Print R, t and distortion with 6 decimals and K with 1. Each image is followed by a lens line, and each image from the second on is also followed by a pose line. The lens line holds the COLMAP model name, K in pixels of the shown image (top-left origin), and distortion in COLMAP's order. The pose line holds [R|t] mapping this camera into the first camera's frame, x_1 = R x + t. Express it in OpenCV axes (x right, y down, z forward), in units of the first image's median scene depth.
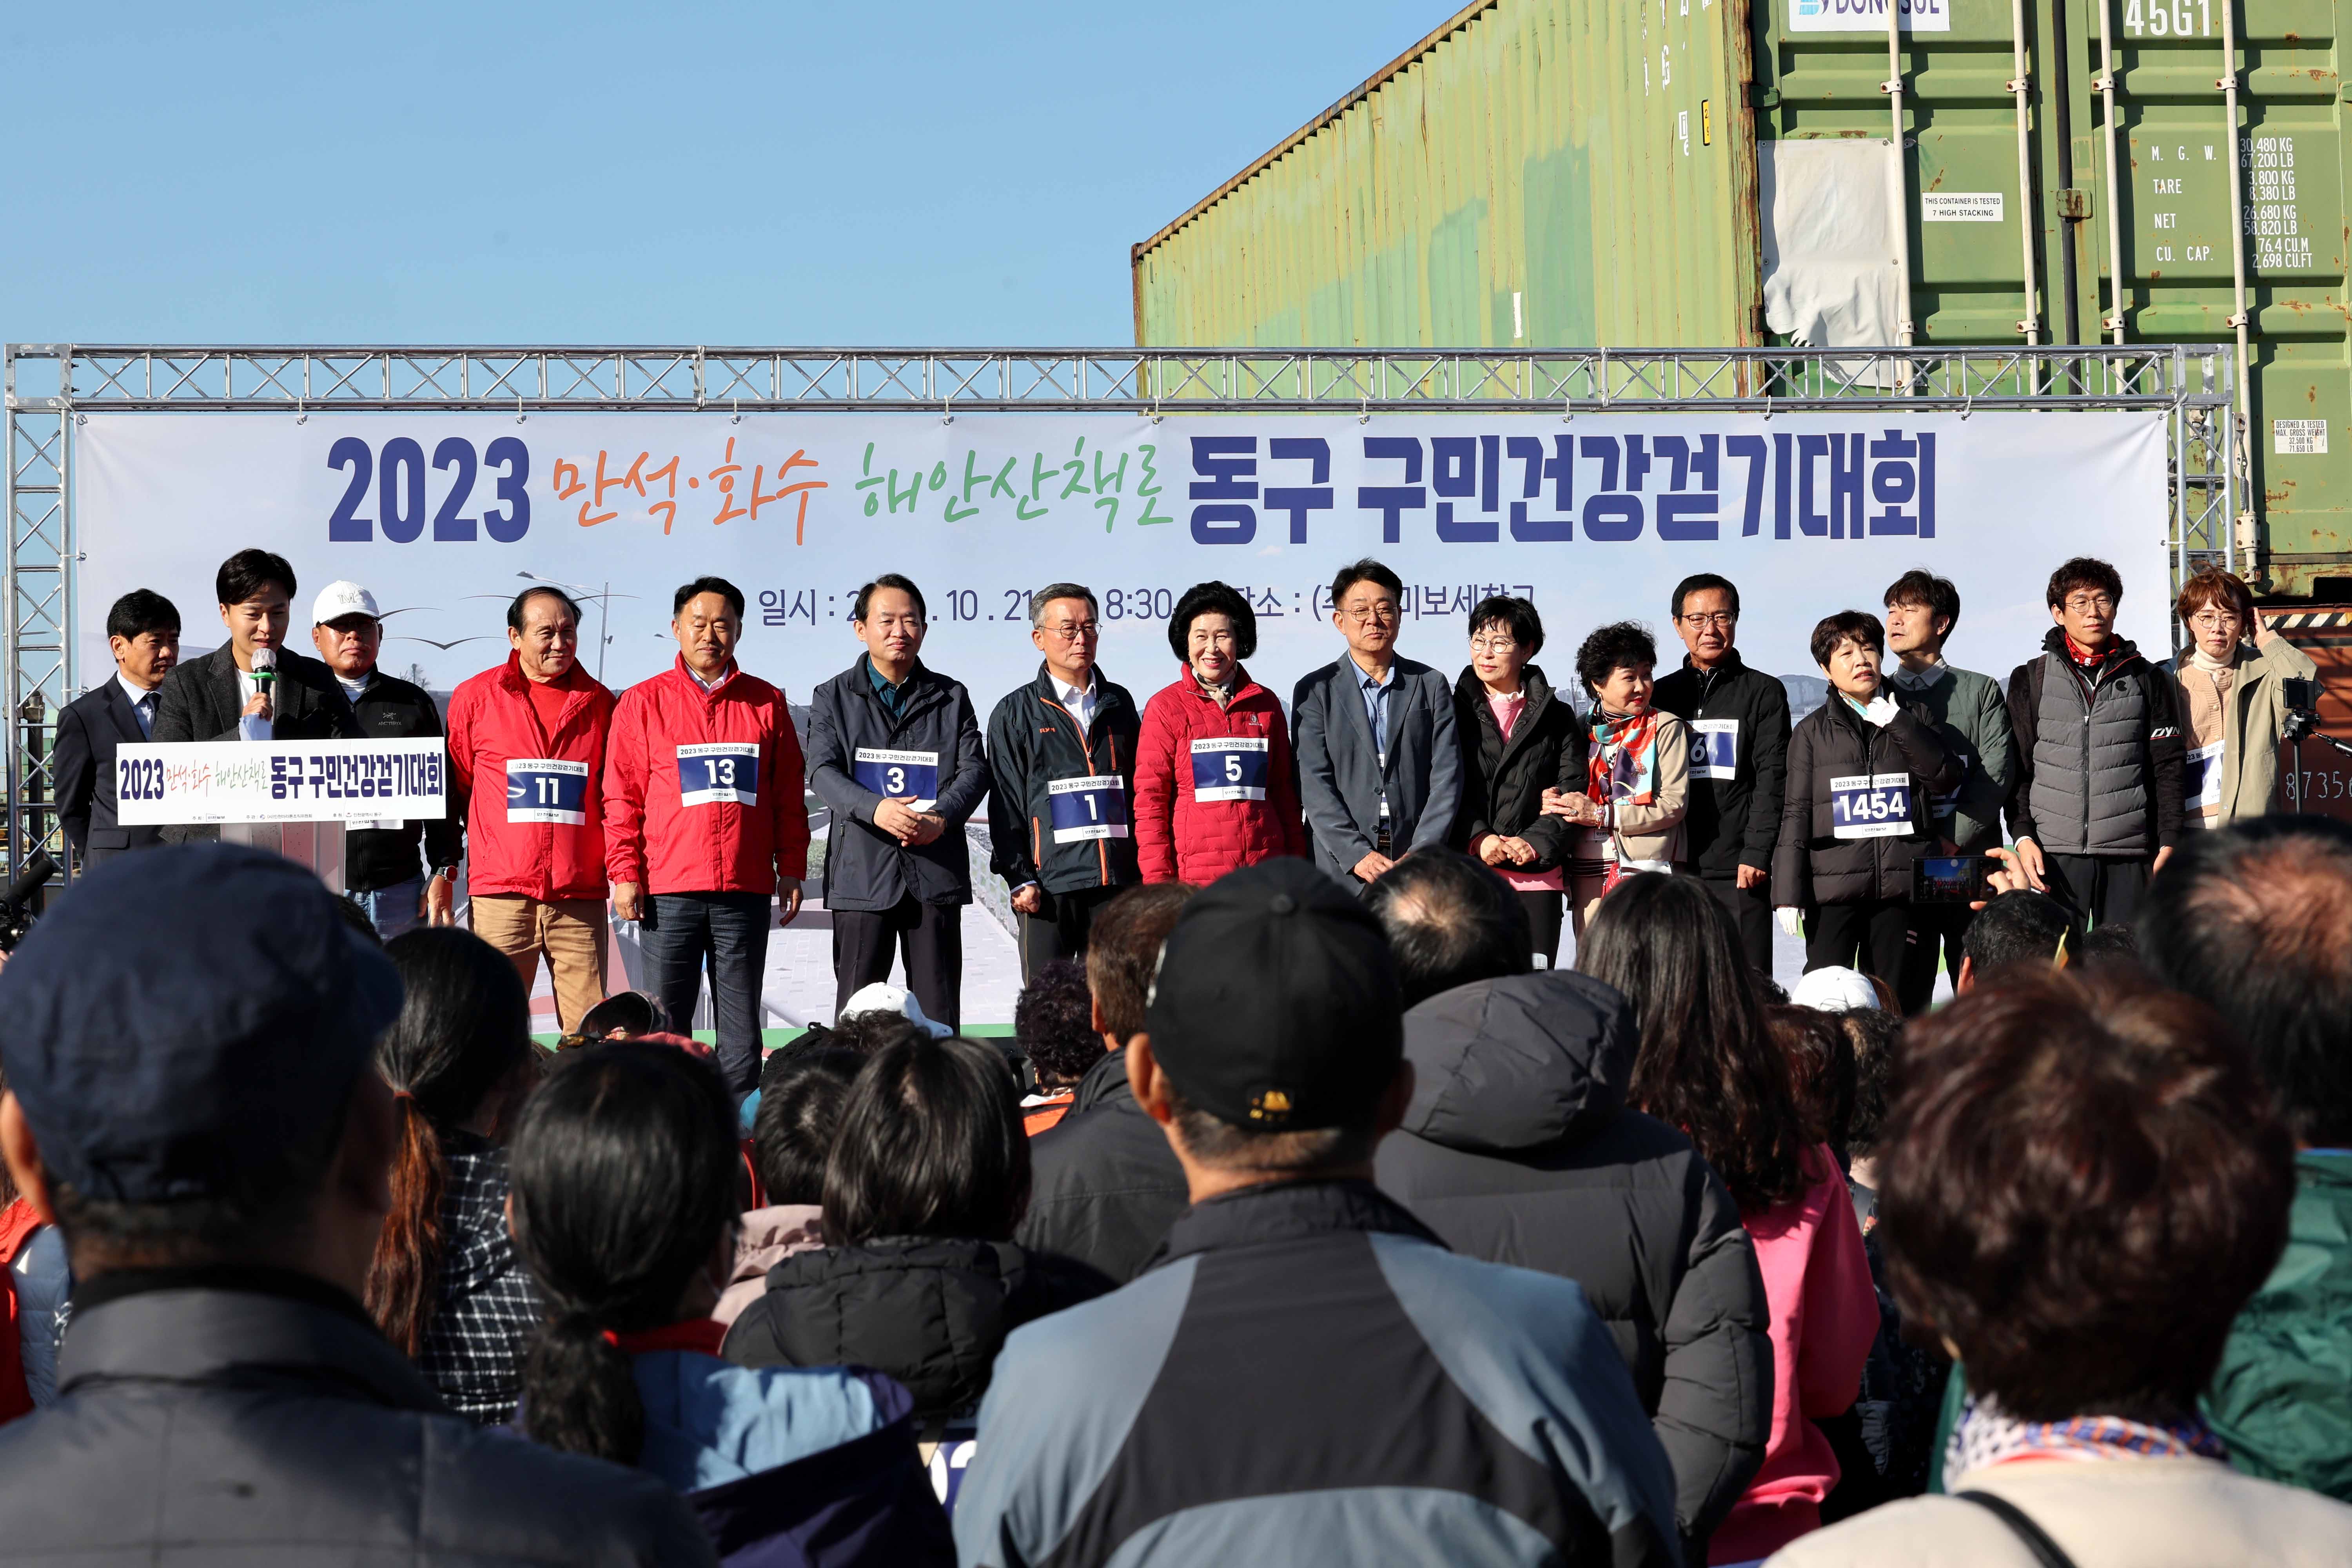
lens RADIAL K [[5440.4, 0, 1176.0], [0, 5440.4, 784.0], [0, 0, 1]] dist [0.020483, 0.631789]
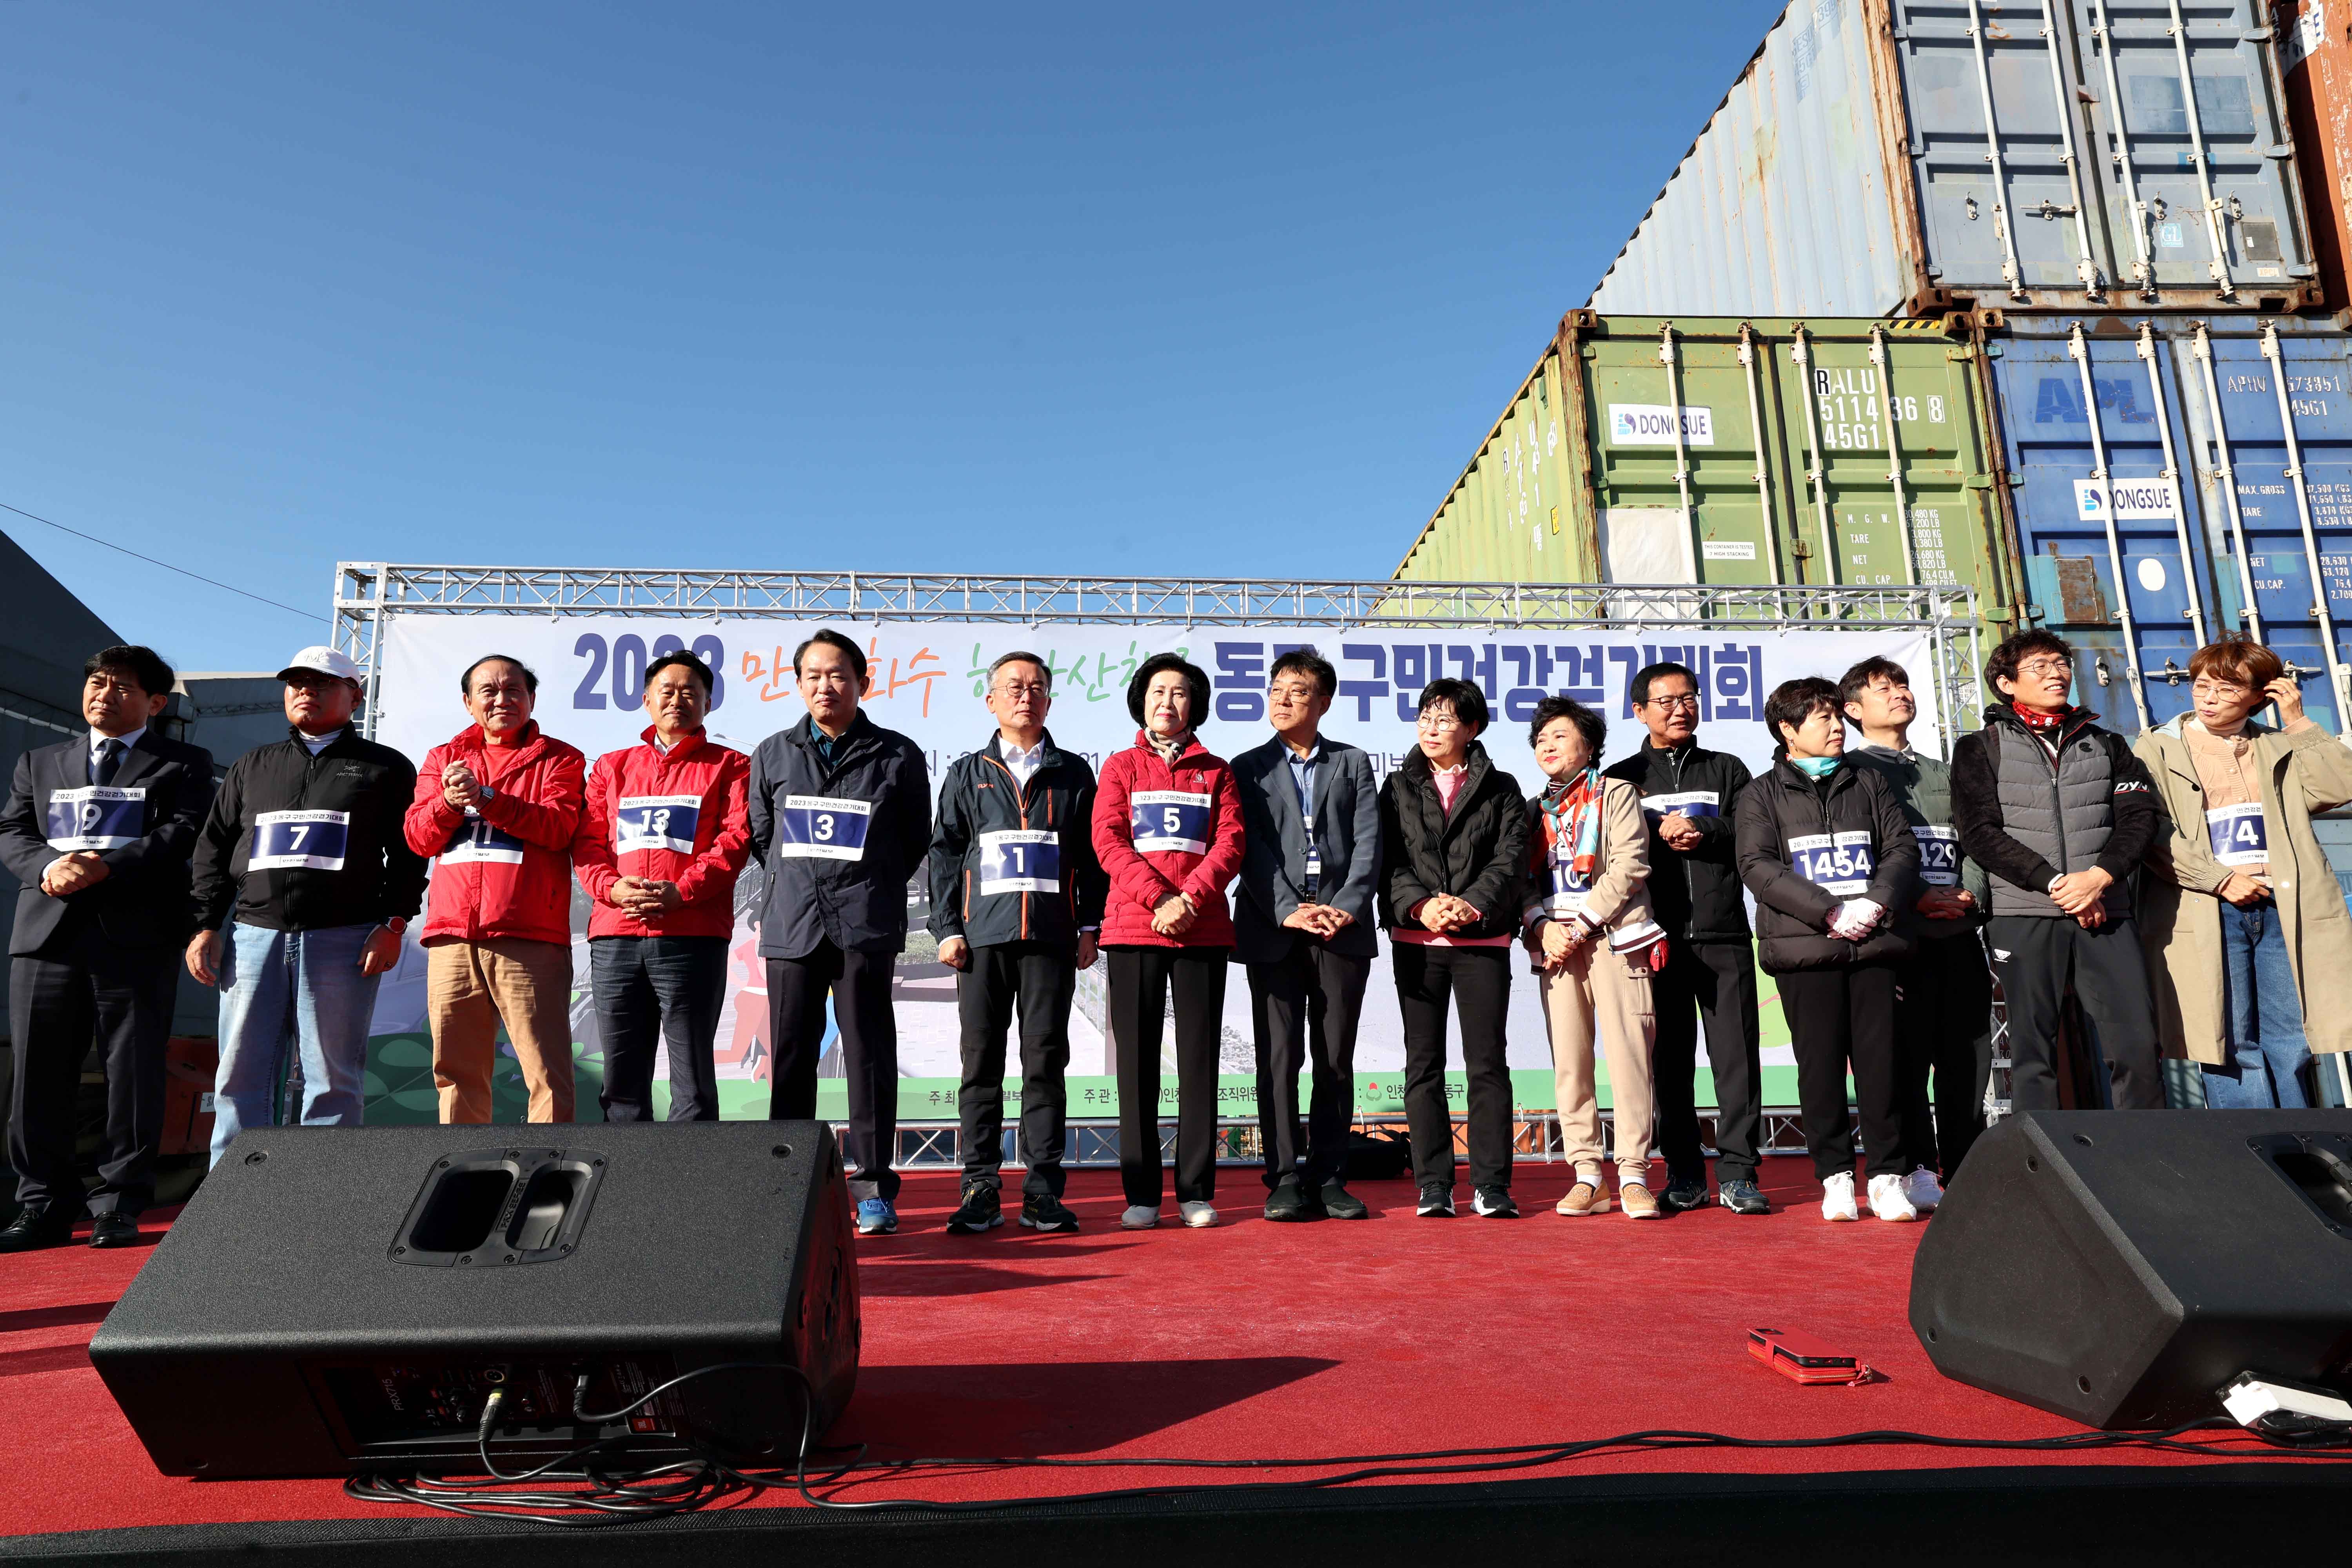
lens RADIAL K [[1254.7, 0, 1176.0], [0, 1254.7, 784.0], [0, 0, 1]] dist [0.021426, 0.002394]
pose [[0.989683, -0.019458, -0.141944, 0.039653], [-0.003729, 0.986900, -0.161288, 0.024778], [0.143222, 0.160154, 0.976646, 0.707237]]
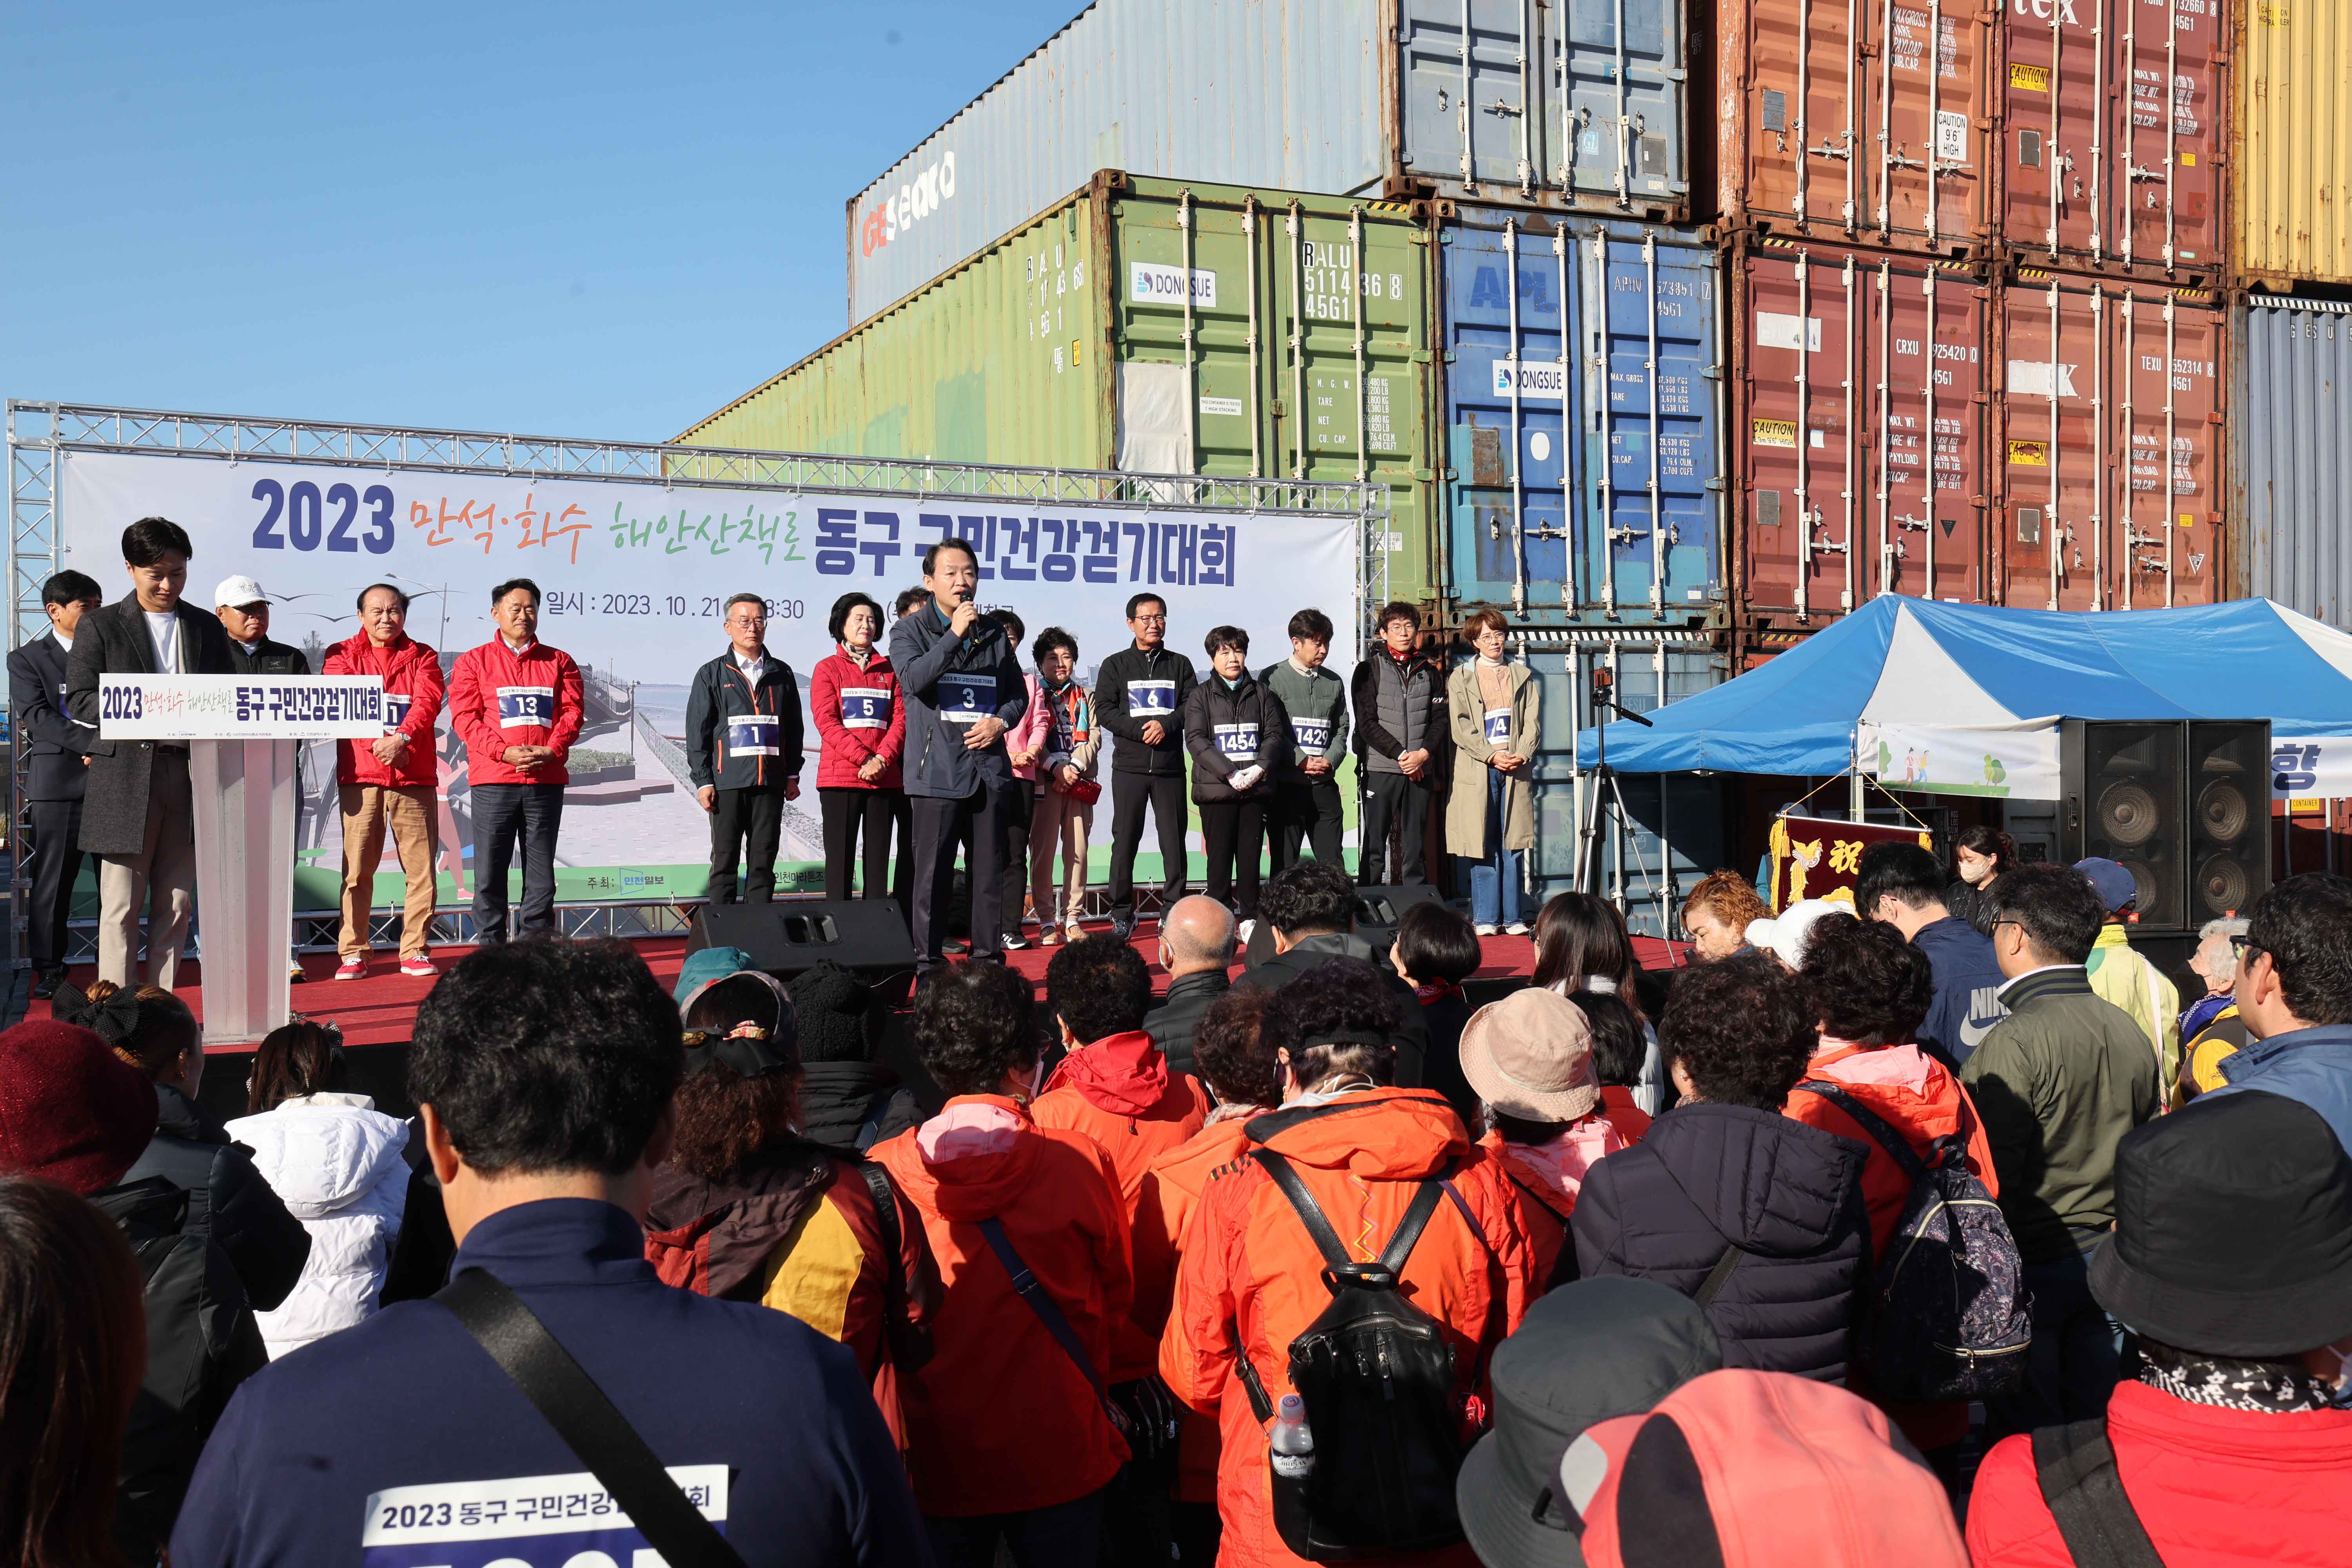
lens RADIAL K [[2287.8, 0, 1176.0], [0, 2287.8, 784.0], [0, 0, 1]] dist [0.073421, 0.113362]
pose [[0.970319, 0.011593, 0.241551, -0.059008], [-0.018530, 0.999478, 0.026466, -0.000600], [-0.241118, -0.030156, 0.970027, 0.295670]]
